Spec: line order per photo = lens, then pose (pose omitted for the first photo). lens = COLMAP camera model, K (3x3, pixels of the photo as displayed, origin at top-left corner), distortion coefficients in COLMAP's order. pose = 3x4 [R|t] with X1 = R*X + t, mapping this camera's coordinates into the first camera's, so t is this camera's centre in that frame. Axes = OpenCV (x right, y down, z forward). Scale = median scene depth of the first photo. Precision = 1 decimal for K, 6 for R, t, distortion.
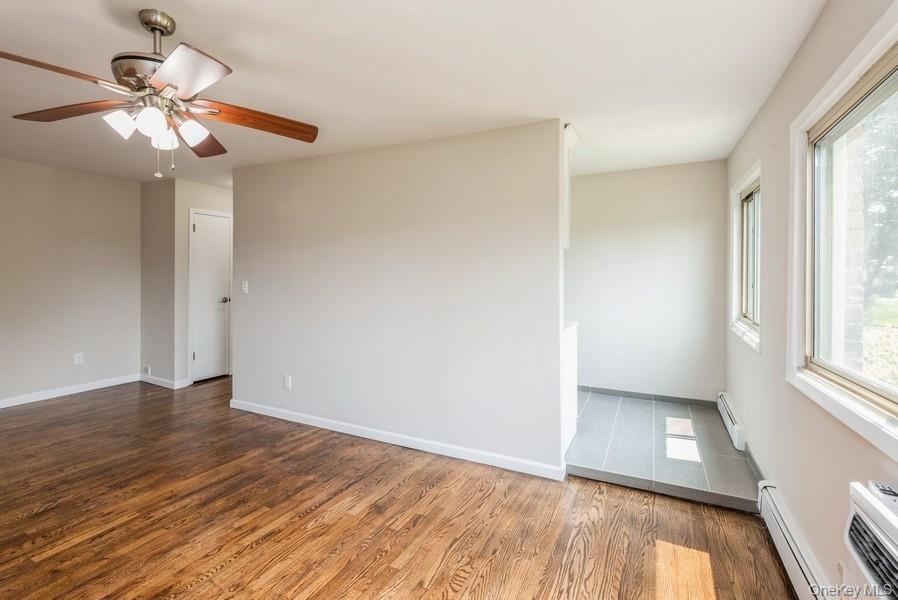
lens RADIAL K [[421.7, 0, 449.9], [0, 421.7, 272.6], [0, 0, 1]] dist [0.029642, -0.000578]
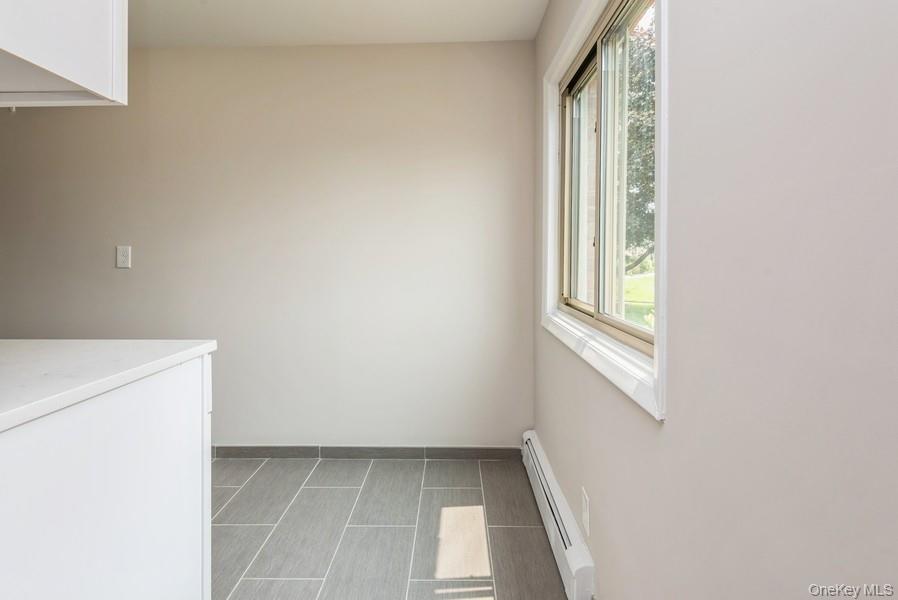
lens RADIAL K [[421.7, 0, 449.9], [0, 421.7, 272.6], [0, 0, 1]] dist [0.029642, -0.000578]
pose [[0.901982, -0.020563, 0.431283, 0.309851], [0.003476, 0.999179, 0.040370, 0.039124], [-0.431759, -0.034913, 0.901313, 0.560470]]
